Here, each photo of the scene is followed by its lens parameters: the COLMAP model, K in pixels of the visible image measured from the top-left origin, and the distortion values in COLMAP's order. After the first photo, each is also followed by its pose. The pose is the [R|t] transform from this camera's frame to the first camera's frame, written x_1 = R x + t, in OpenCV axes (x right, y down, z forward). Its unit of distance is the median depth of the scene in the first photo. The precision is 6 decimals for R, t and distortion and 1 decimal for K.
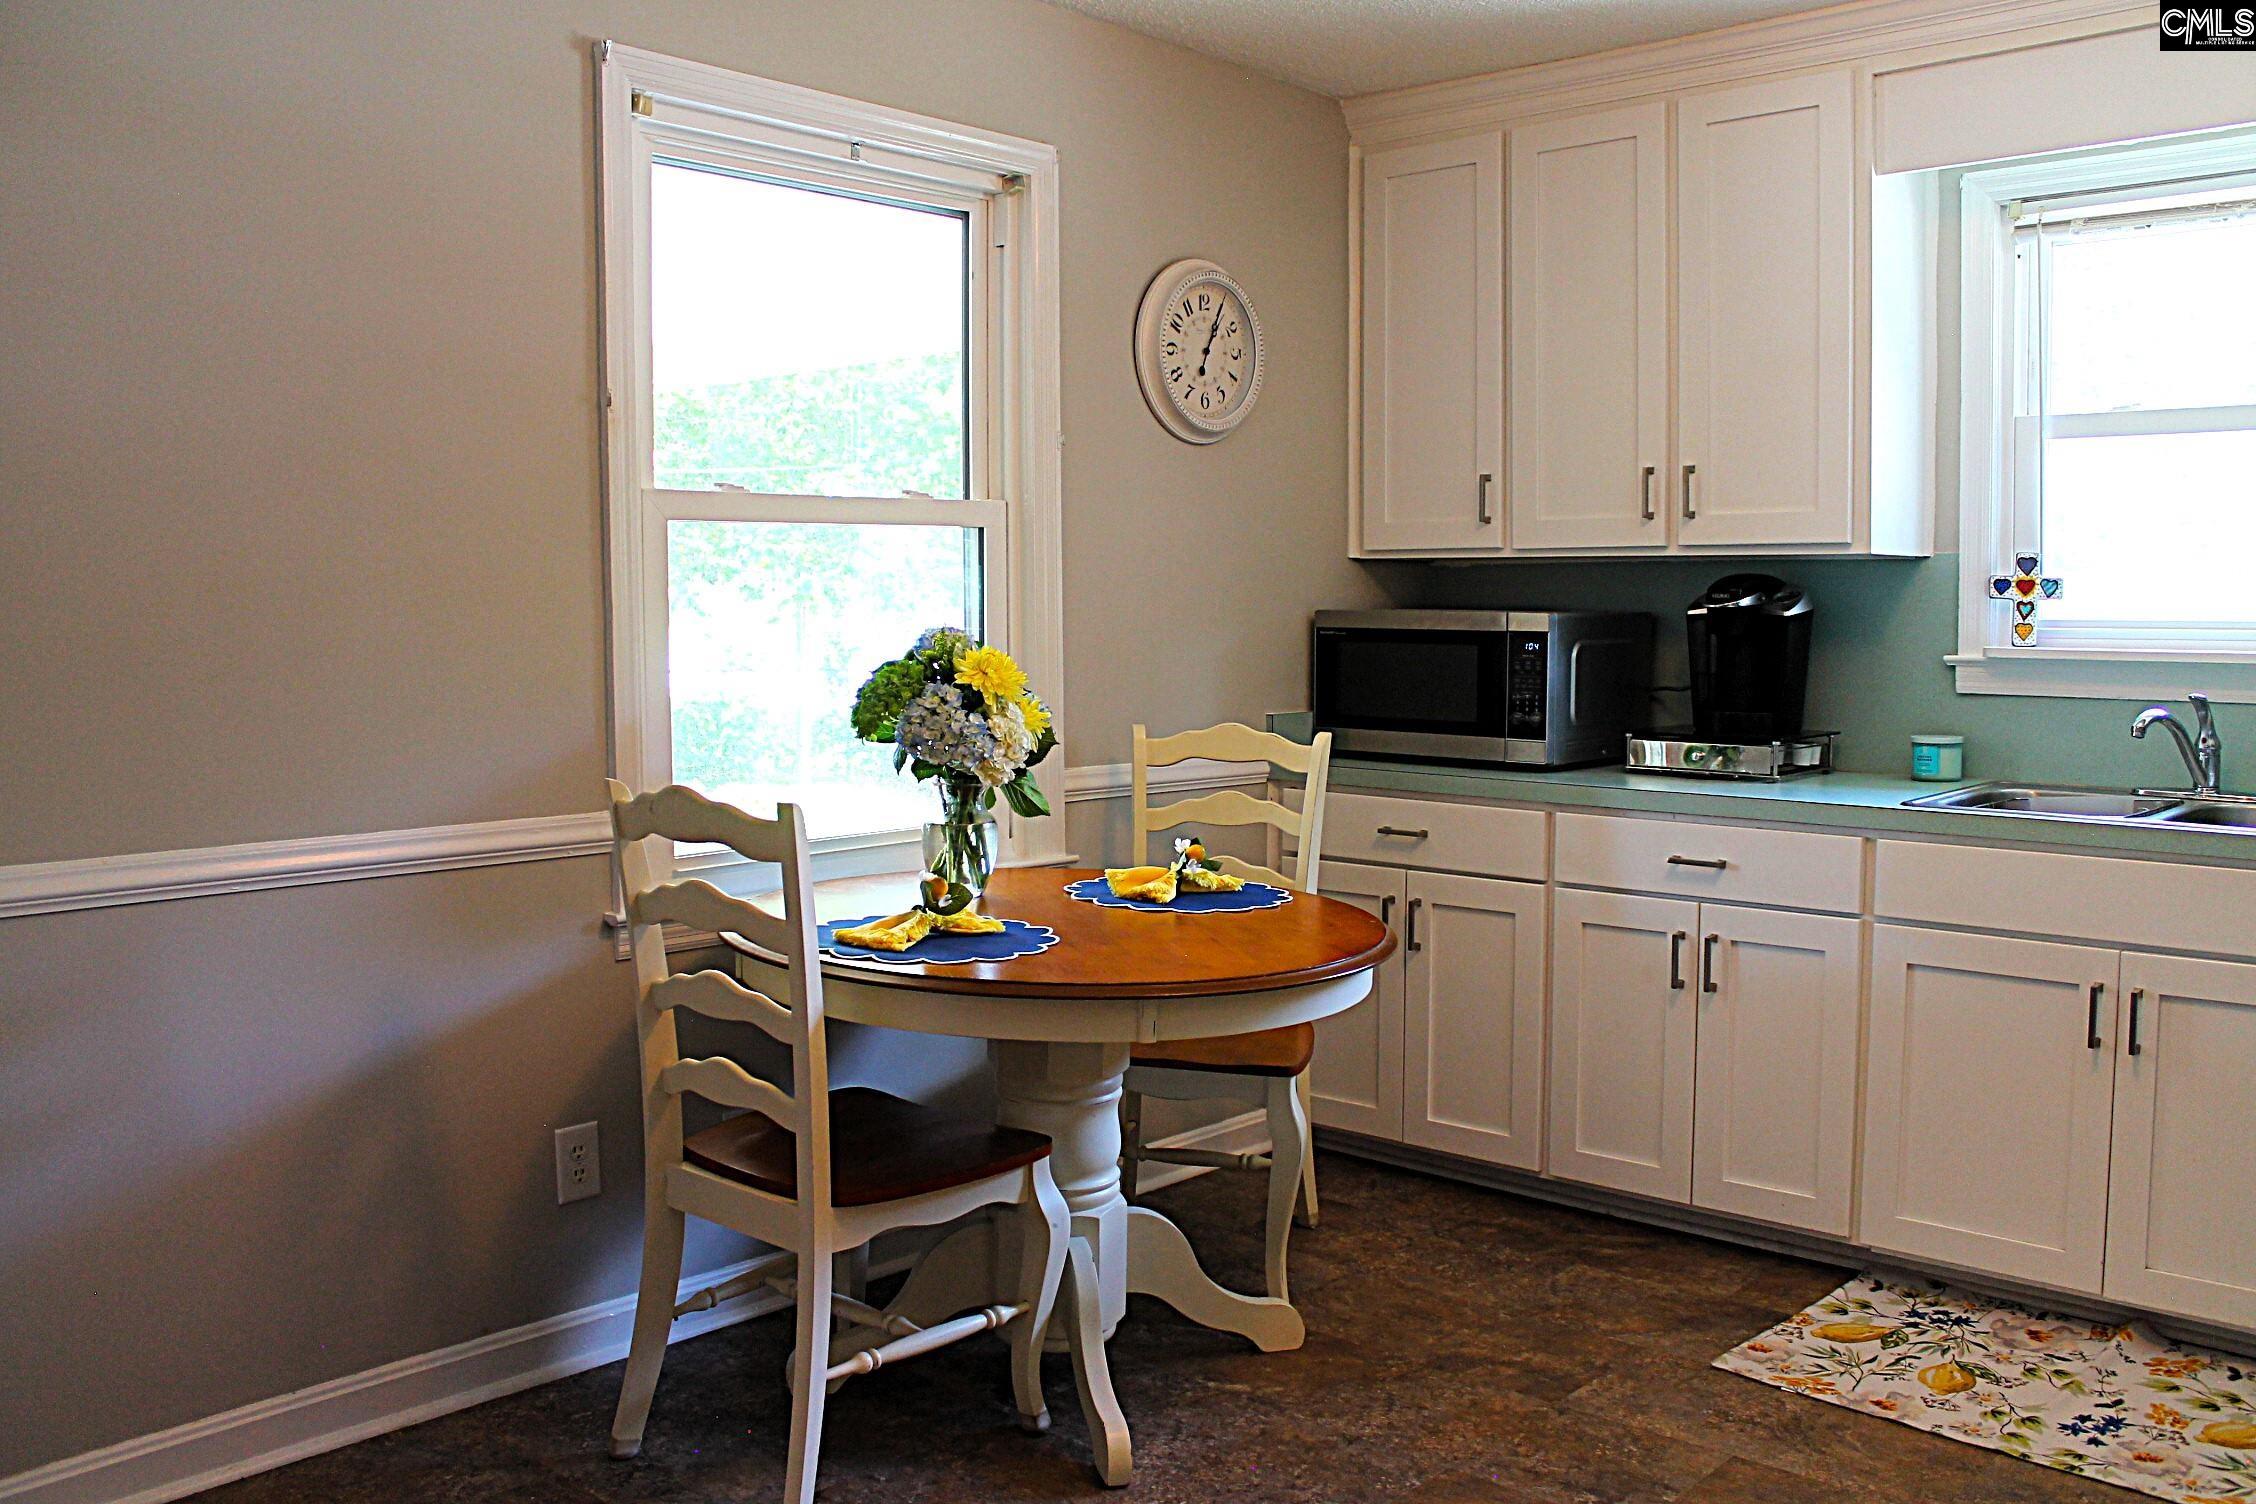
lens RADIAL K [[1941.9, 0, 1138.8], [0, 1941.9, 739.5], [0, 0, 1]] dist [-0.162078, 0.144472]
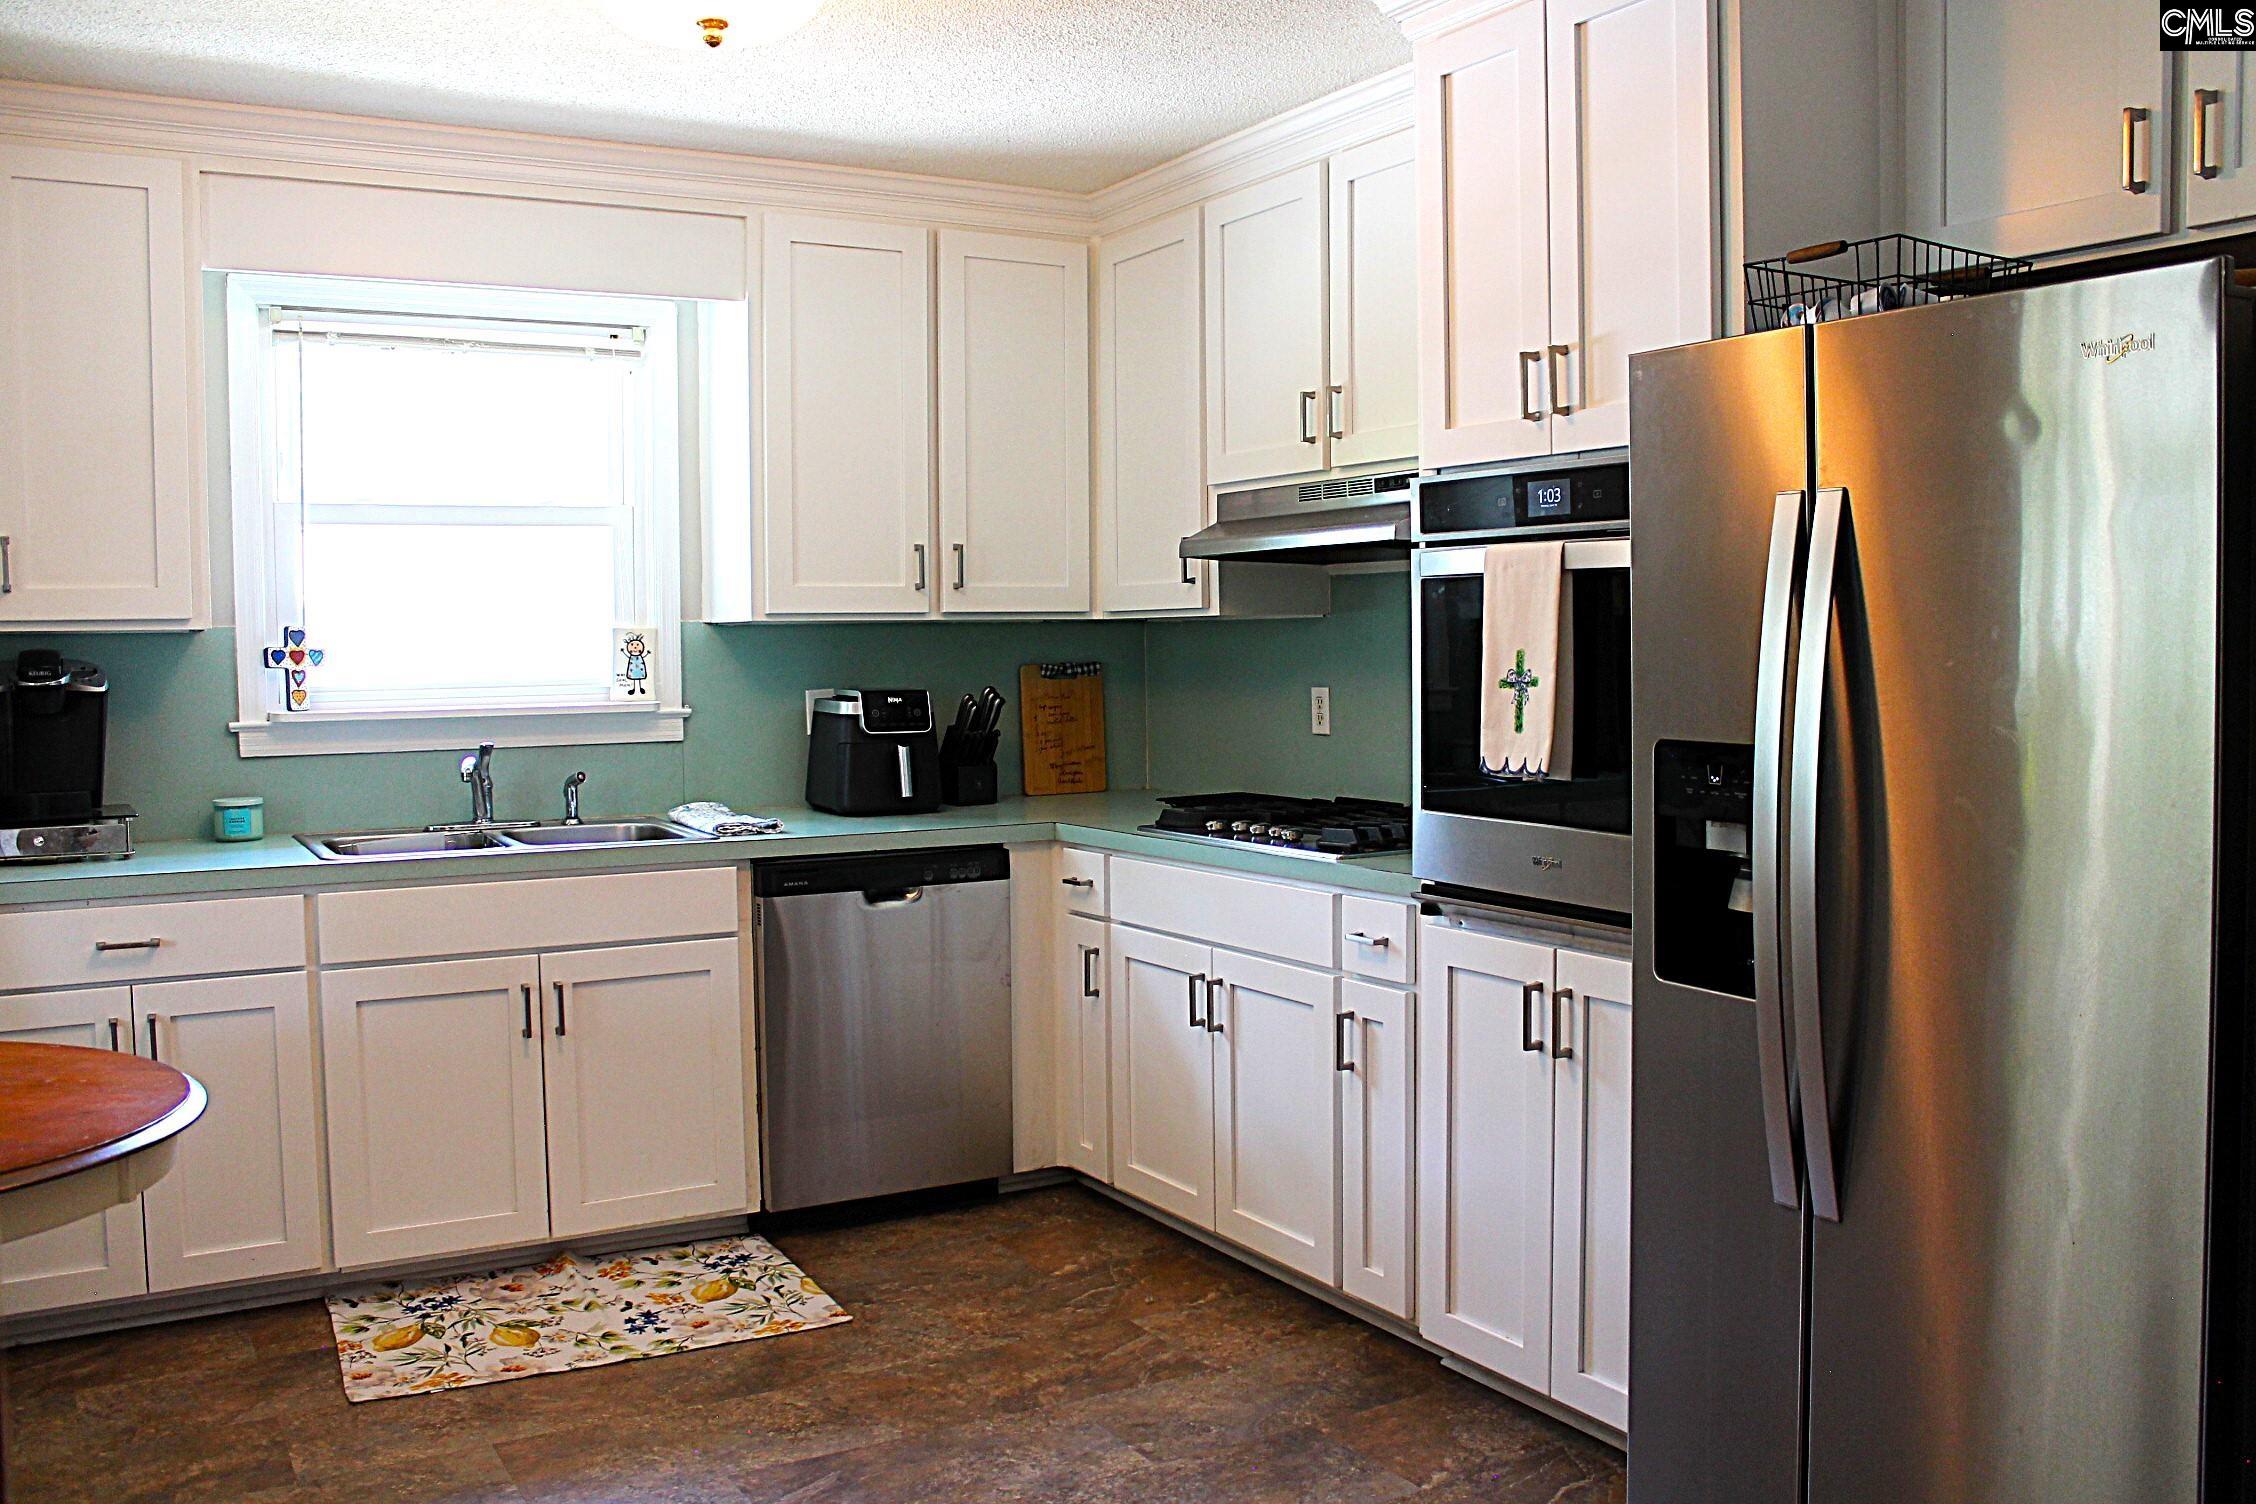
lens RADIAL K [[1941.9, 0, 1138.8], [0, 1941.9, 739.5], [0, 0, 1]] dist [-0.162078, 0.144472]
pose [[0.295338, -0.053634, 0.953886, -0.496448], [0.078416, 0.996415, 0.031746, -0.032712], [-0.952169, 0.065425, 0.298485, 0.225753]]
